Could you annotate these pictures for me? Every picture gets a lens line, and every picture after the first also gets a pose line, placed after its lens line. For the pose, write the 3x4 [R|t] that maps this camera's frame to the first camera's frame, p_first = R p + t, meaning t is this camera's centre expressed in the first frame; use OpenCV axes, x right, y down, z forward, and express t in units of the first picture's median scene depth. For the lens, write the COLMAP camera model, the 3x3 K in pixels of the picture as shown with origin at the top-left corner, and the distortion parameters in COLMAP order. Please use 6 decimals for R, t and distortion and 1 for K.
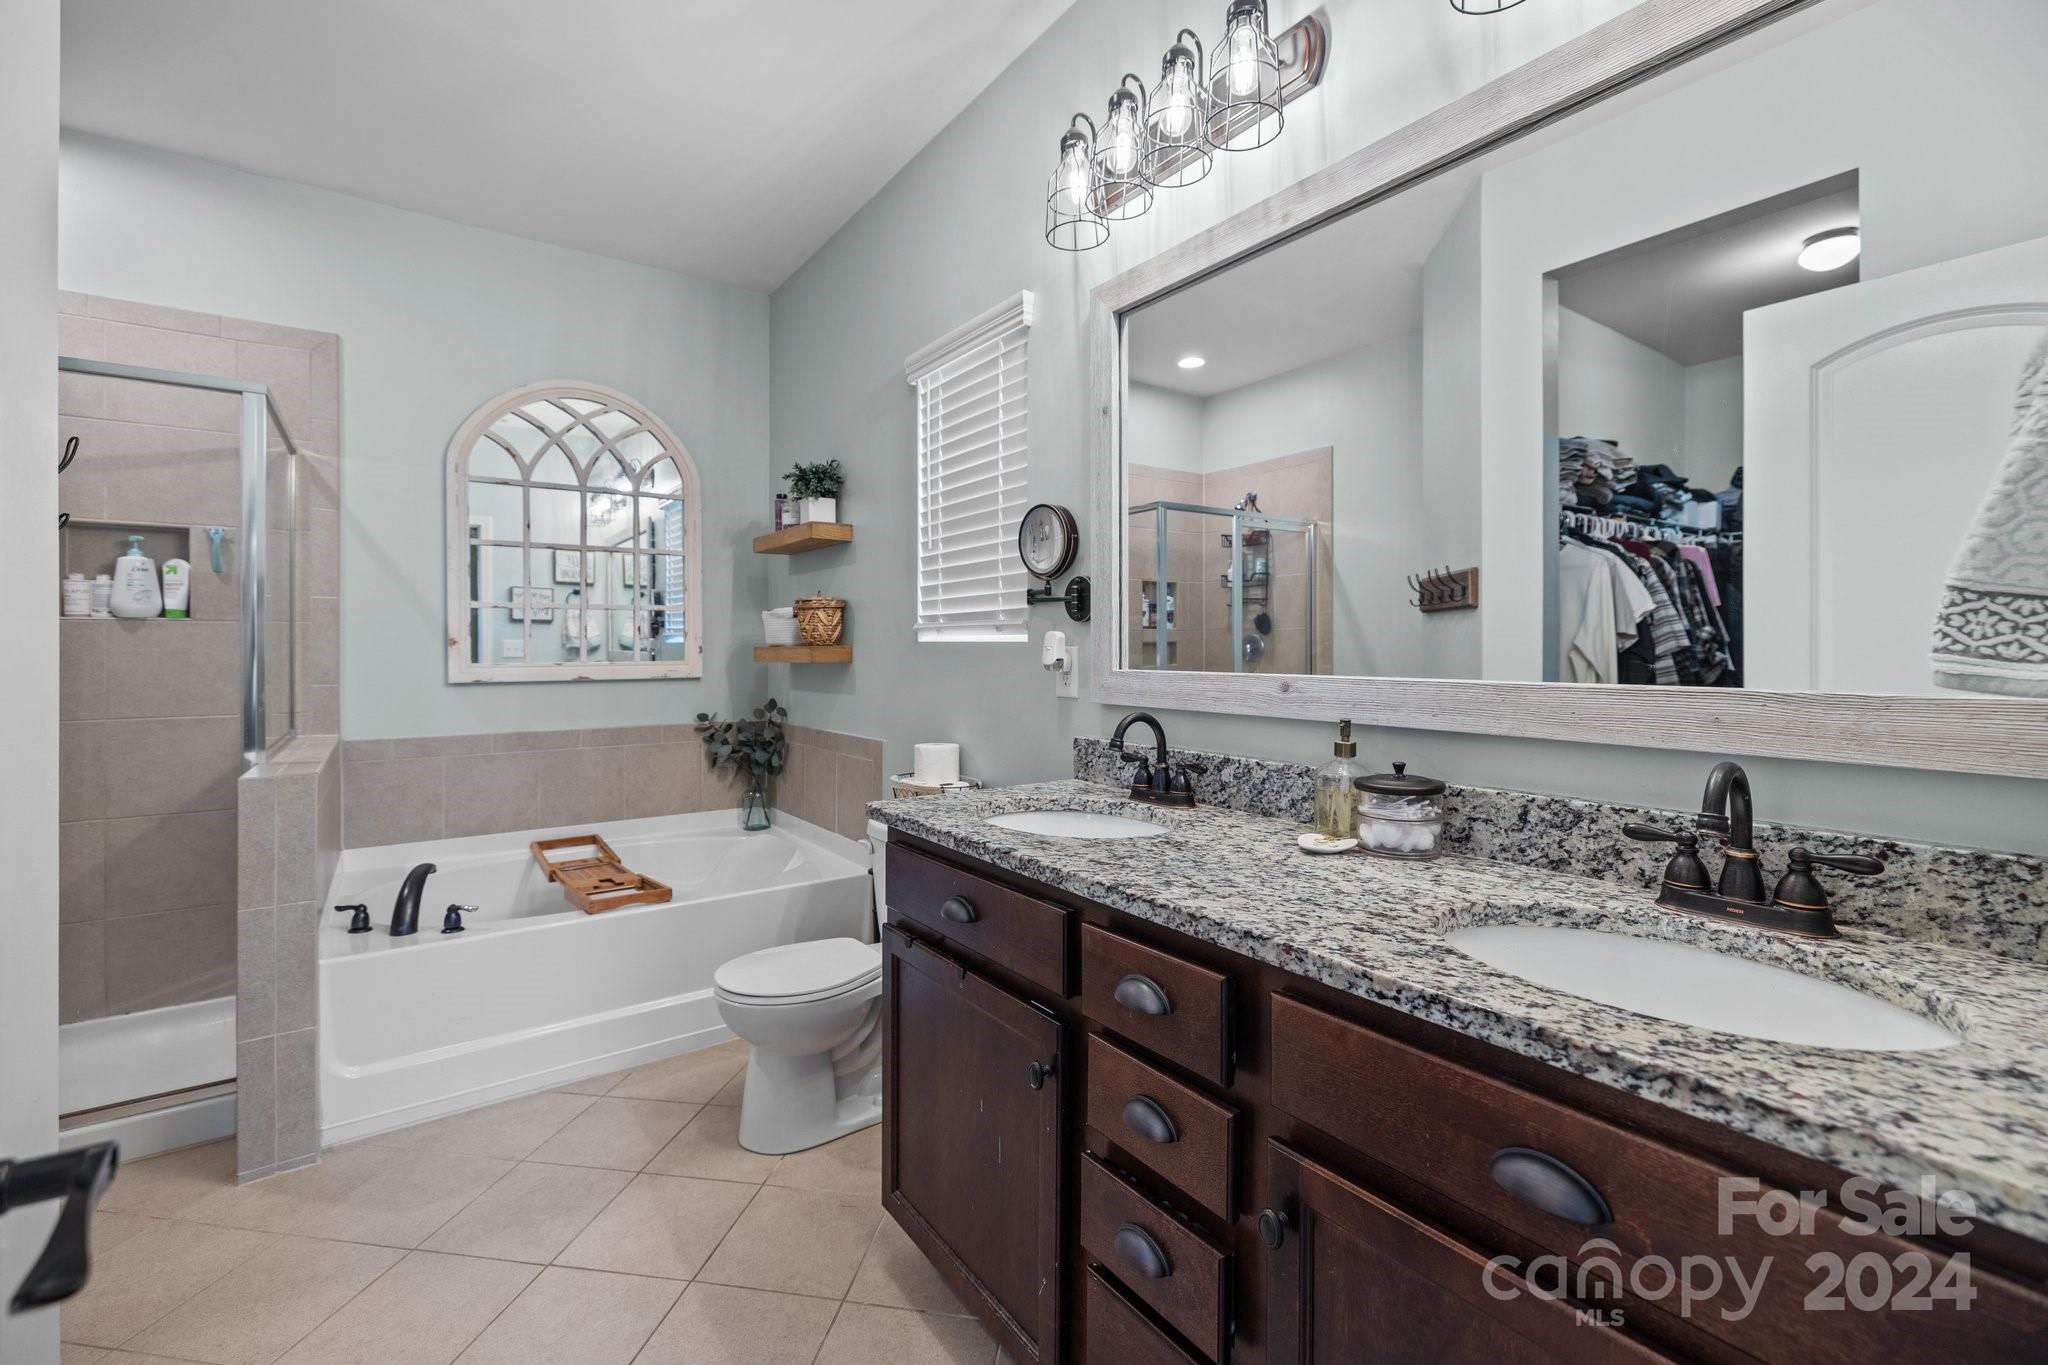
lens RADIAL K [[872.1, 0, 1020.9], [0, 872.1, 662.6], [0, 0, 1]] dist [-0.001372, -0.000228]
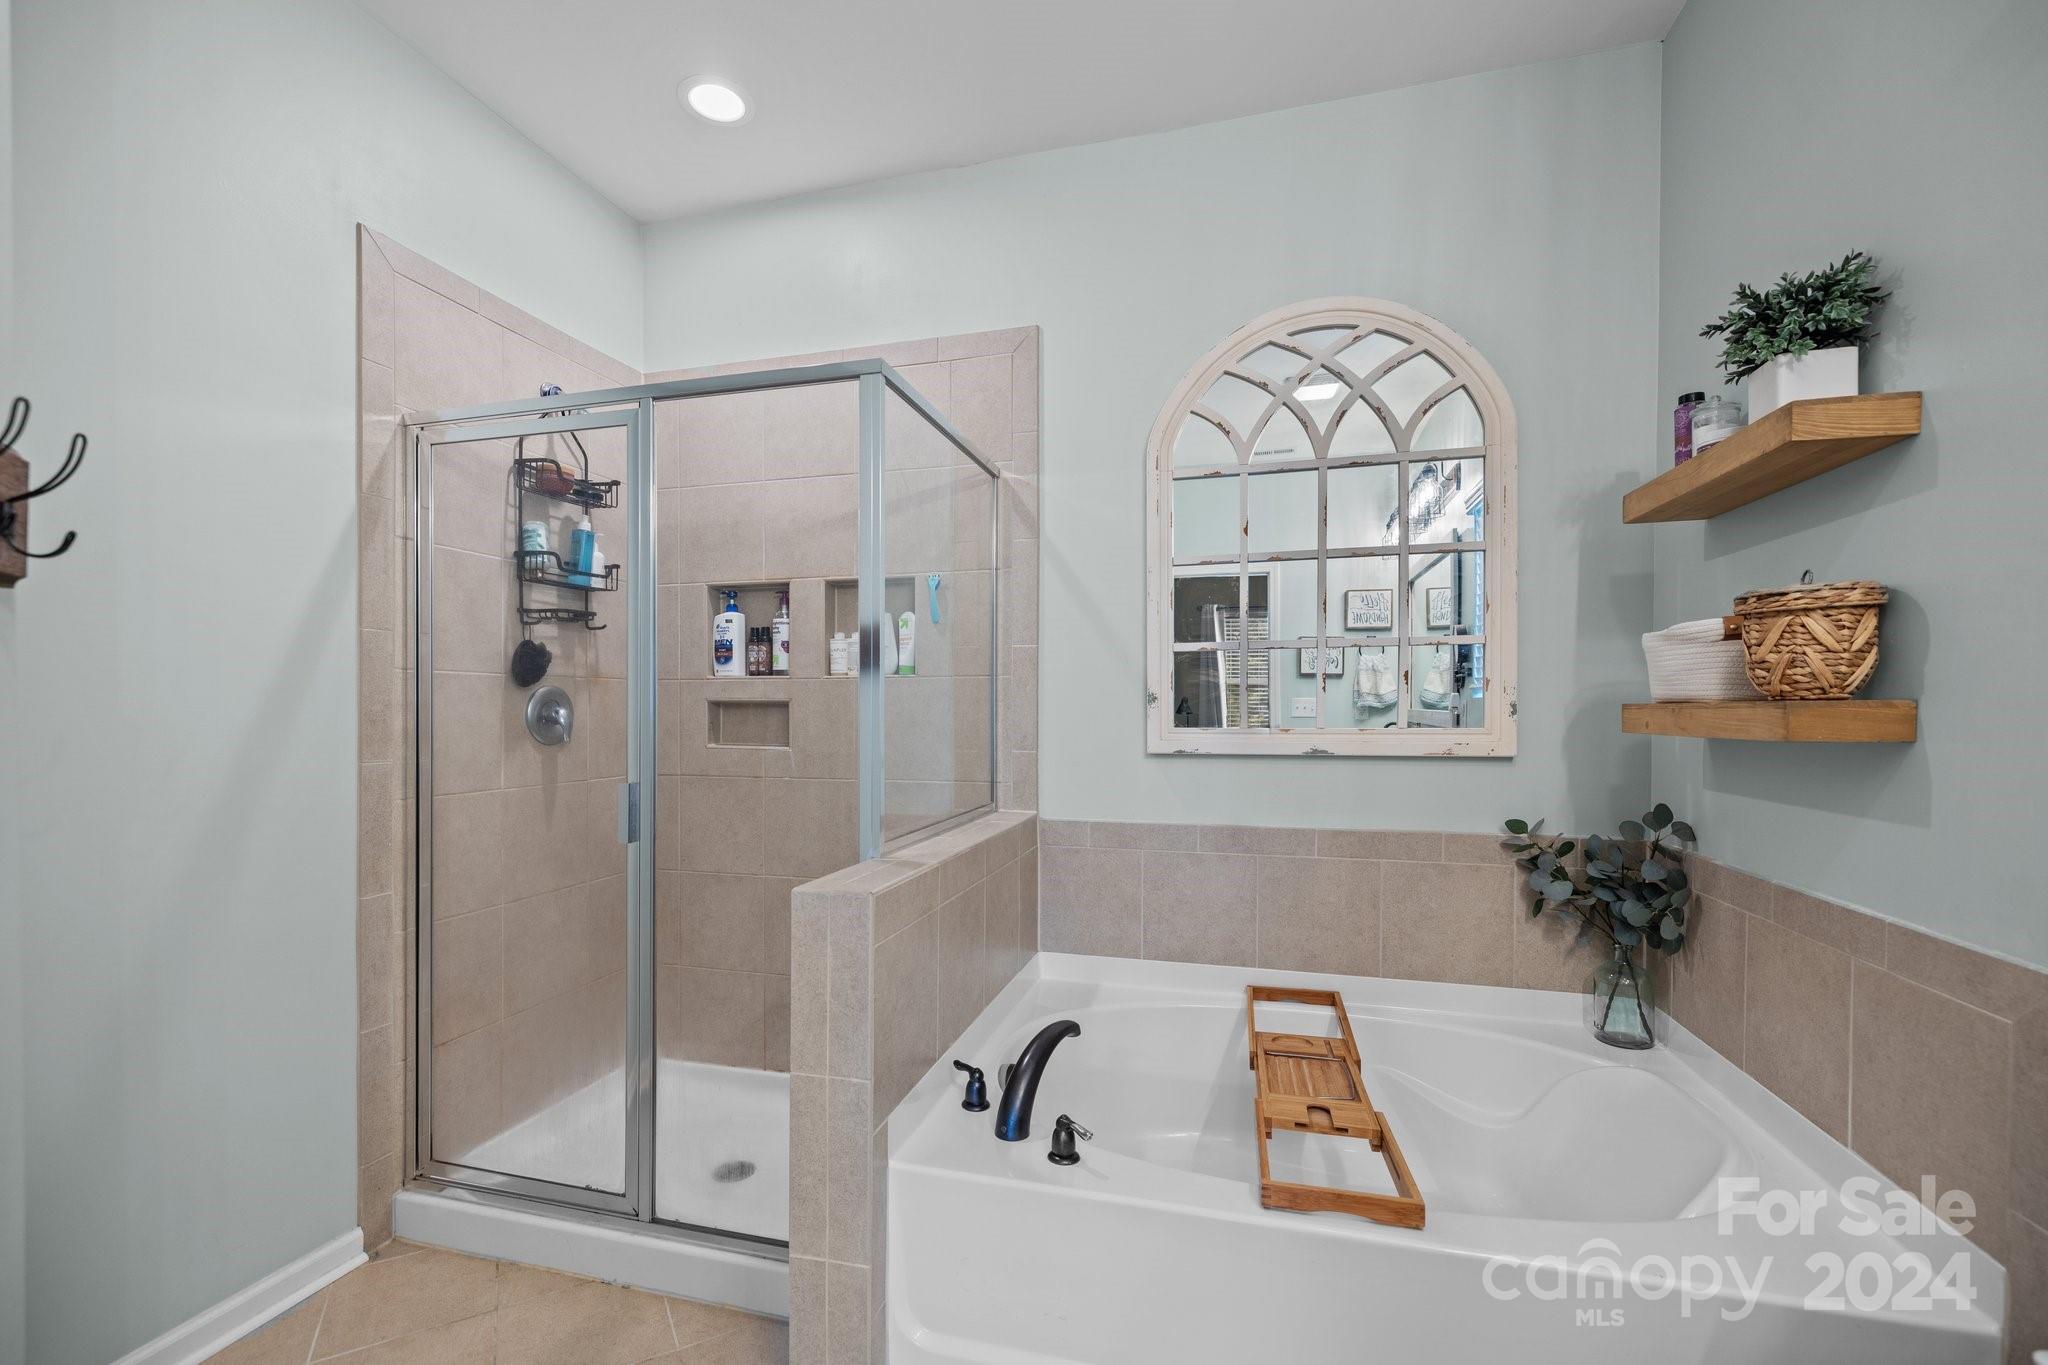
lens RADIAL K [[872.1, 0, 1014.2], [0, 872.1, 713.6], [0, 0, 1]] dist [-0.001372, -0.000228]
pose [[0.624119, 0.005918, -0.781306, -0.135971], [-0.012079, 0.999925, -0.002074, -0.007230], [0.781236, 0.010732, 0.624144, 0.421853]]
